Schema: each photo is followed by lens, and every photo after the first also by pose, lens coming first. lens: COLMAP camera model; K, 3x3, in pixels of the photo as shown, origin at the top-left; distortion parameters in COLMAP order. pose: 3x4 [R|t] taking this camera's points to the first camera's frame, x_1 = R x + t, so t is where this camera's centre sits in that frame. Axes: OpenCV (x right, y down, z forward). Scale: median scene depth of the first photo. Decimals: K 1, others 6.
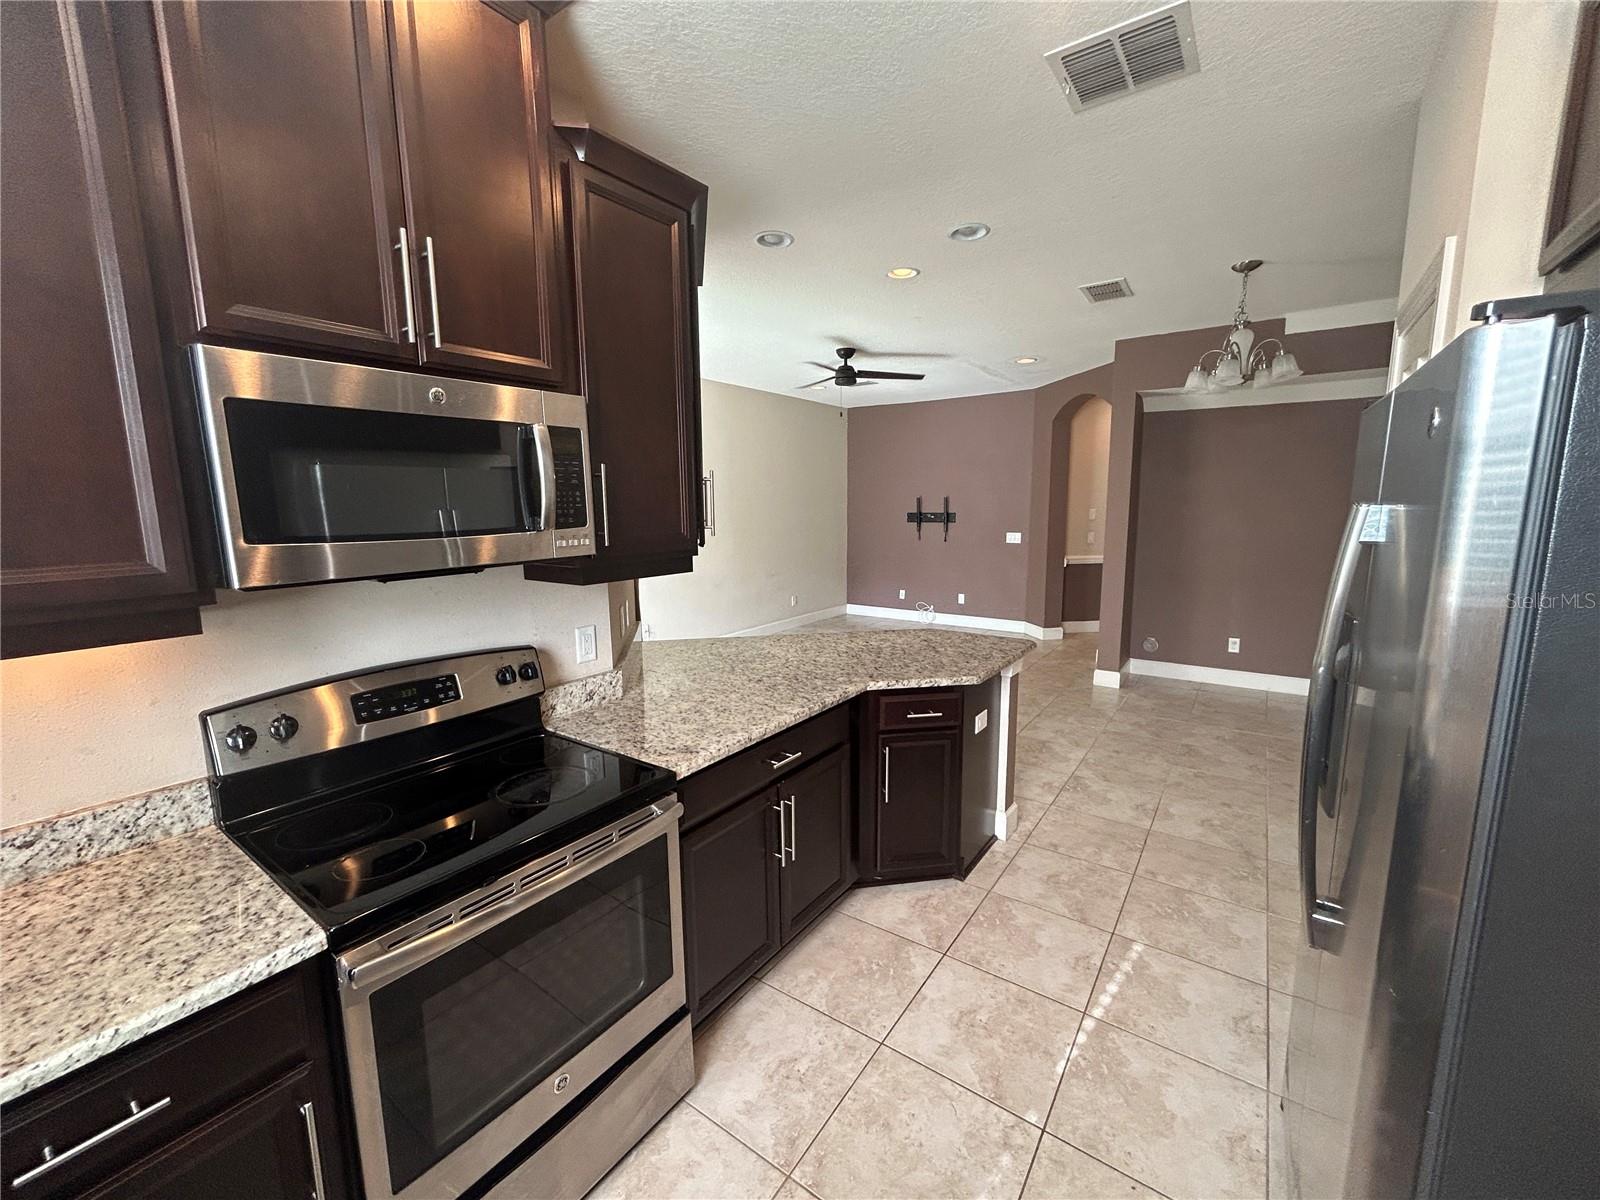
lens RADIAL K [[650.4, 0, 797.6], [0, 650.4, 599.3], [0, 0, 1]] dist [0.000944, 0.000059]
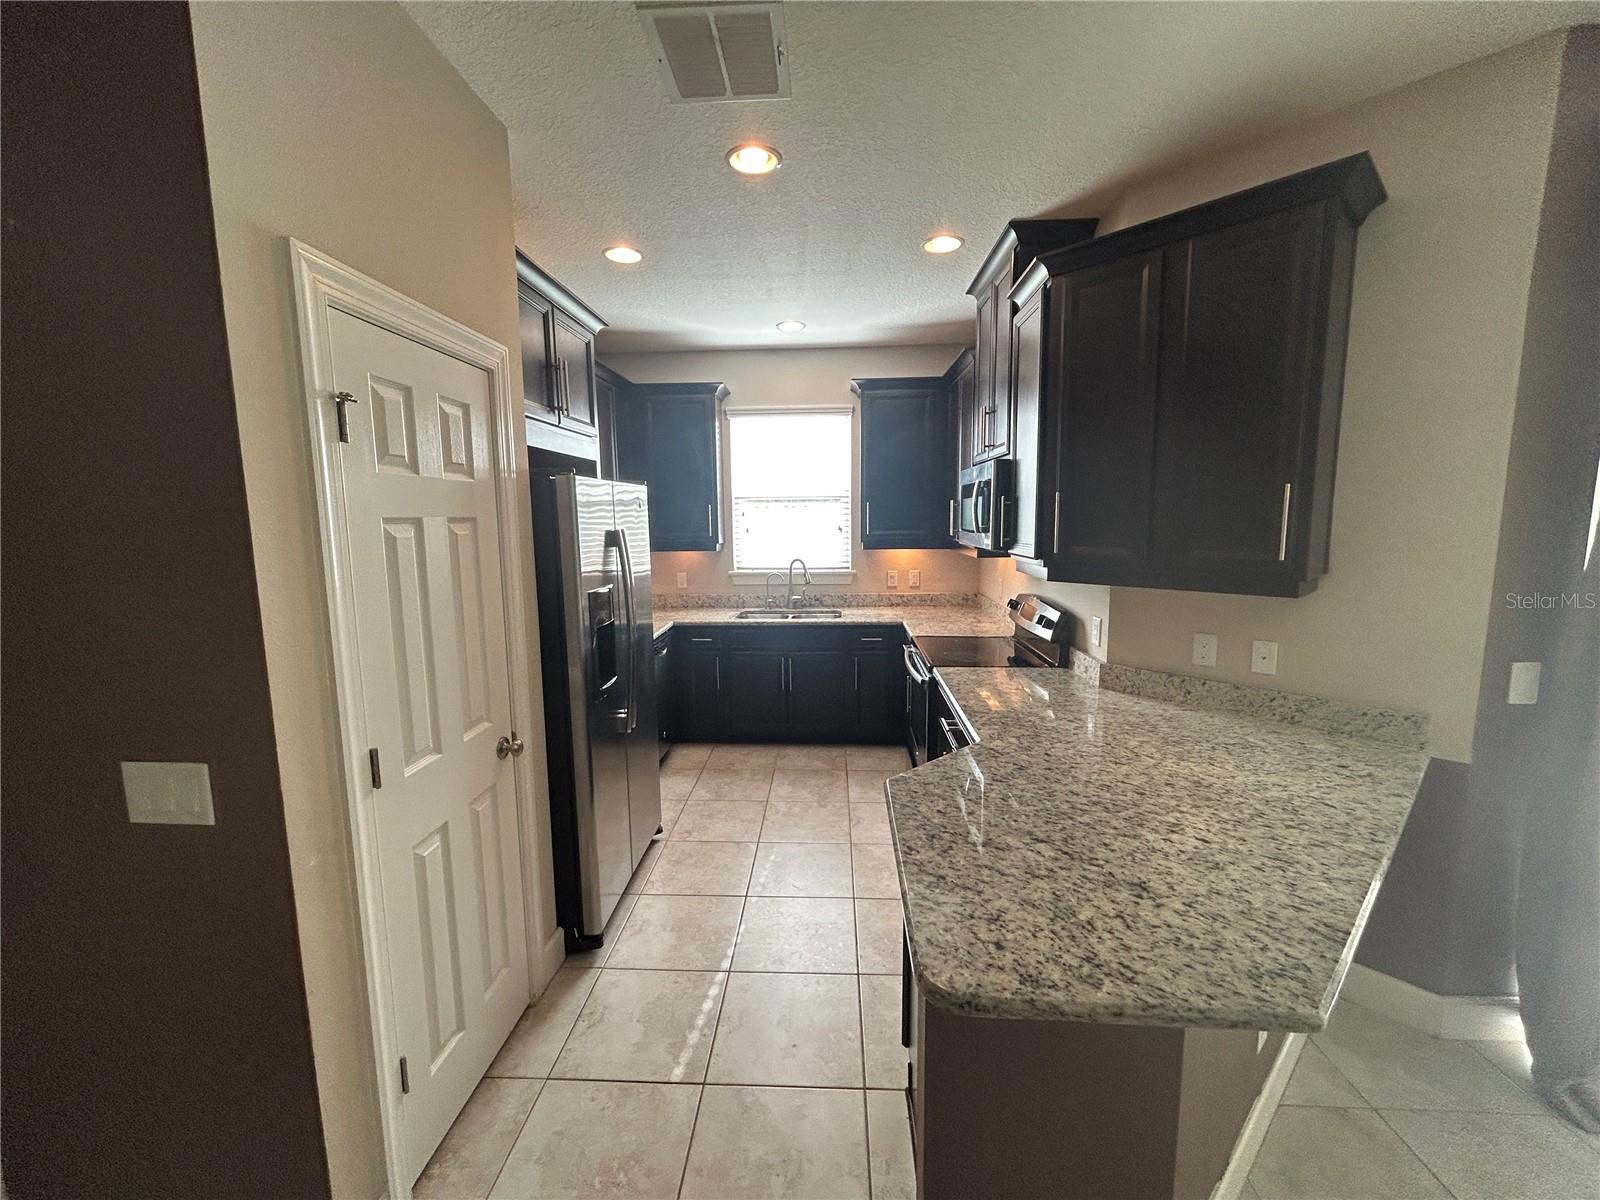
lens RADIAL K [[653.8, 0, 802.6], [0, 653.8, 594.8], [0, 0, 1]] dist [-0.000620, 0.000005]
pose [[-0.838315, 0.088155, -0.538012, 1.041934], [-0.059826, 0.966006, 0.251502, -0.358764], [0.541894, 0.243025, -0.804543, 2.135038]]
